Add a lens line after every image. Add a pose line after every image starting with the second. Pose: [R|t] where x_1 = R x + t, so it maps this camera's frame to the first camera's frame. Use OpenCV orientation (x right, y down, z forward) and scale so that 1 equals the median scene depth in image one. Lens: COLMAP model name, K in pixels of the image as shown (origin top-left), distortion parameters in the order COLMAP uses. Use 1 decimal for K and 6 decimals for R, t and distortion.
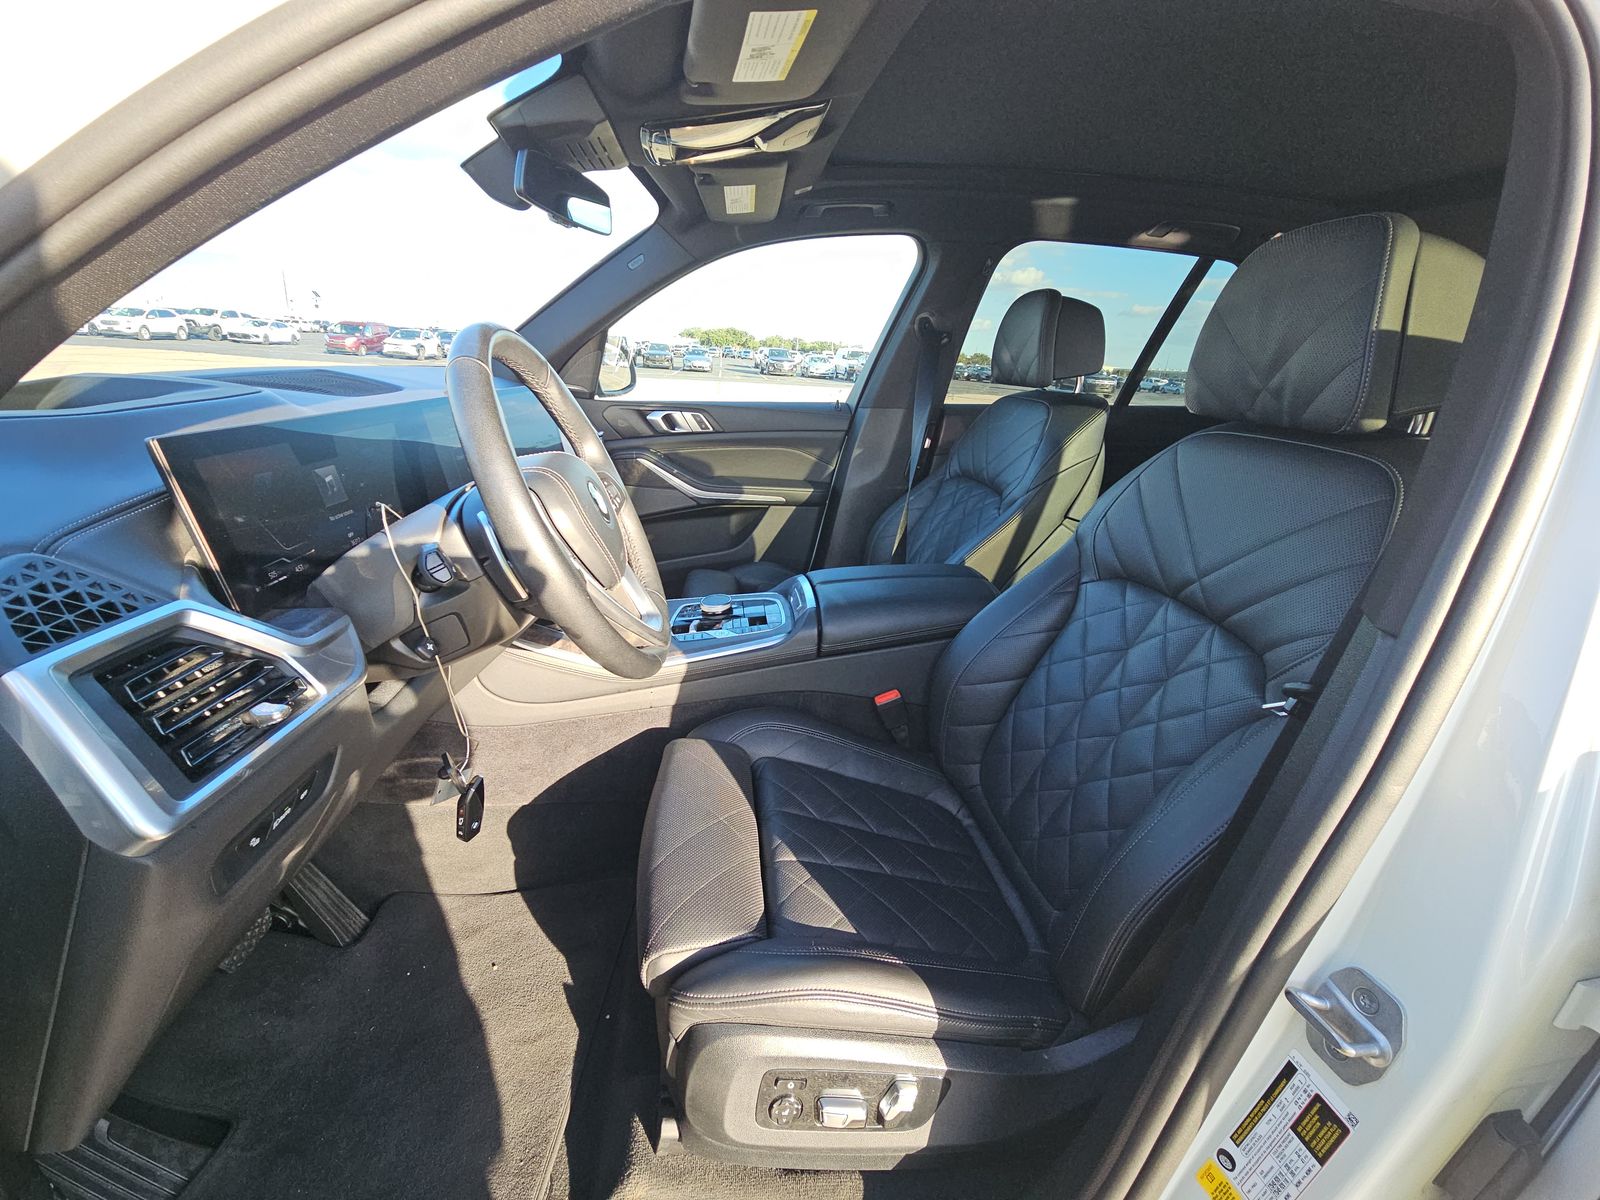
lens RADIAL K [[633.0, 0, 802.6], [0, 633.0, 593.0], [0, 0, 1]] dist [0.002254, -0.003279]
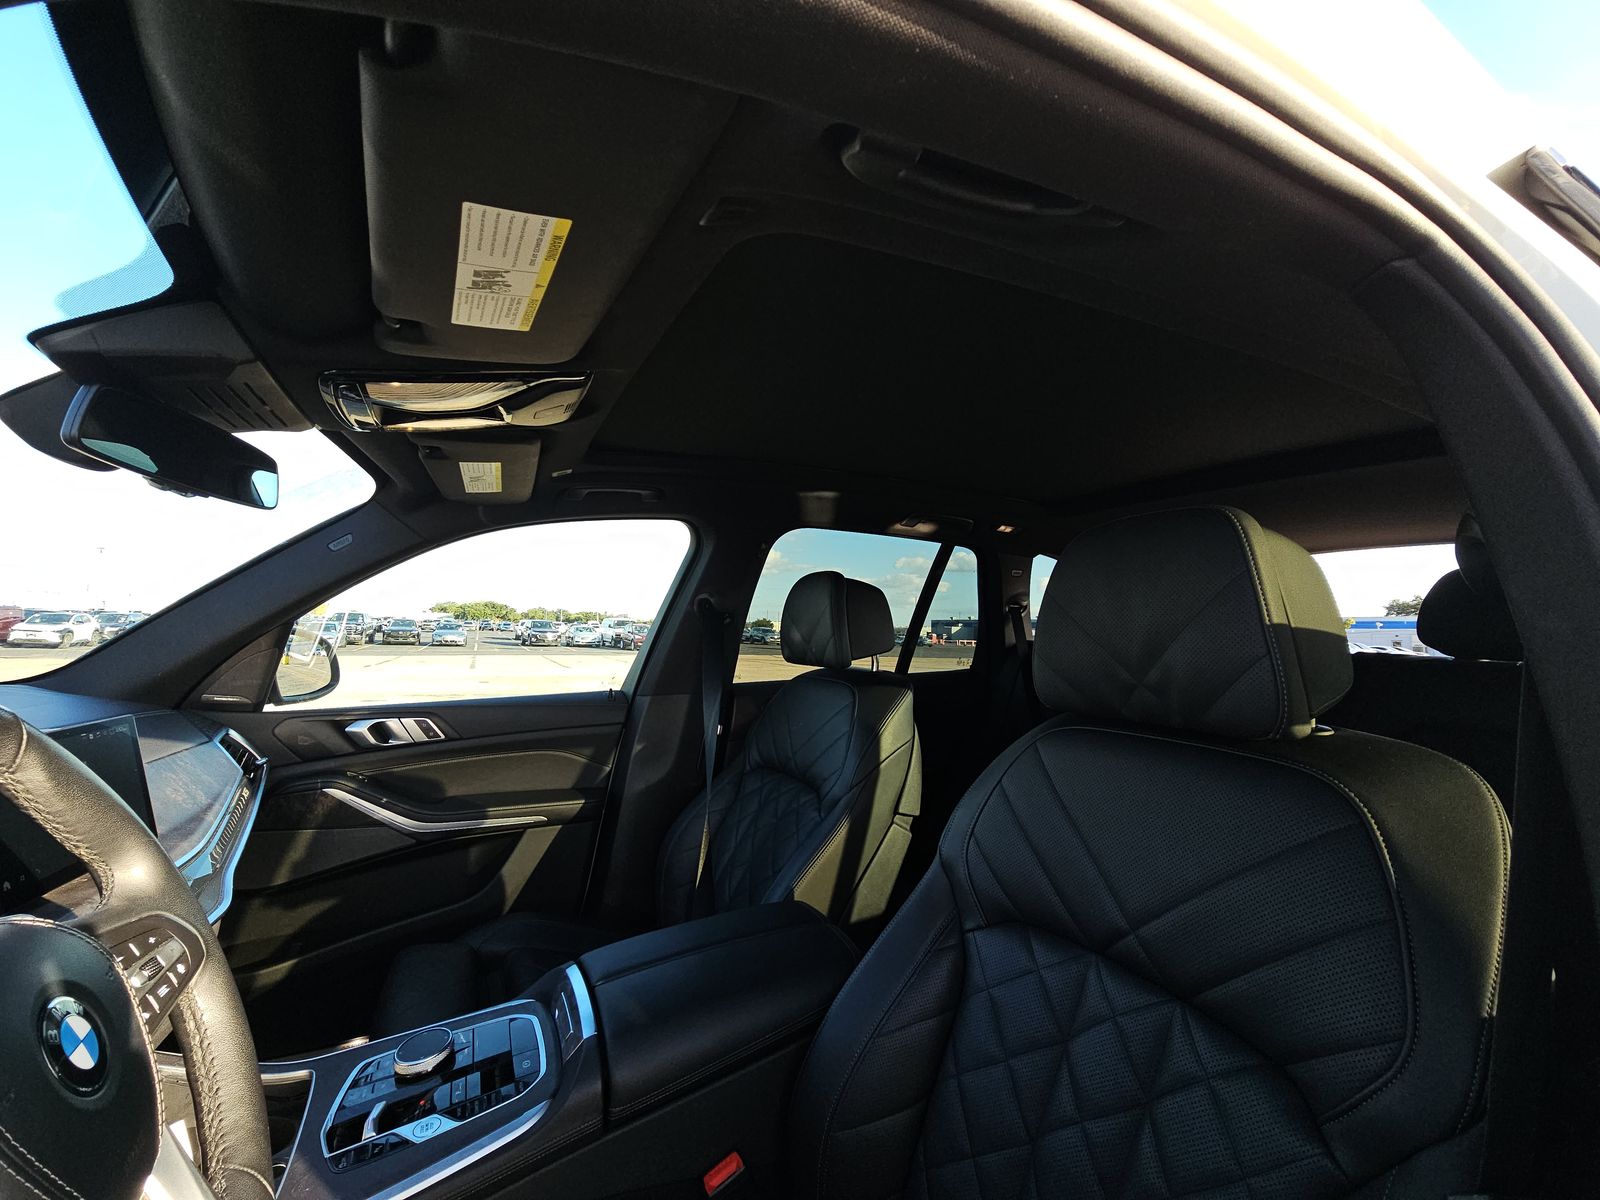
lens RADIAL K [[633.0, 0, 785.0], [0, 633.0, 613.8], [0, 0, 1]] dist [0.002254, -0.003279]
pose [[0.945098, -0.026843, 0.325682, 0.003715], [0.143341, 0.929679, -0.339337, -0.136717], [-0.293671, 0.367391, 0.882486, 0.256074]]
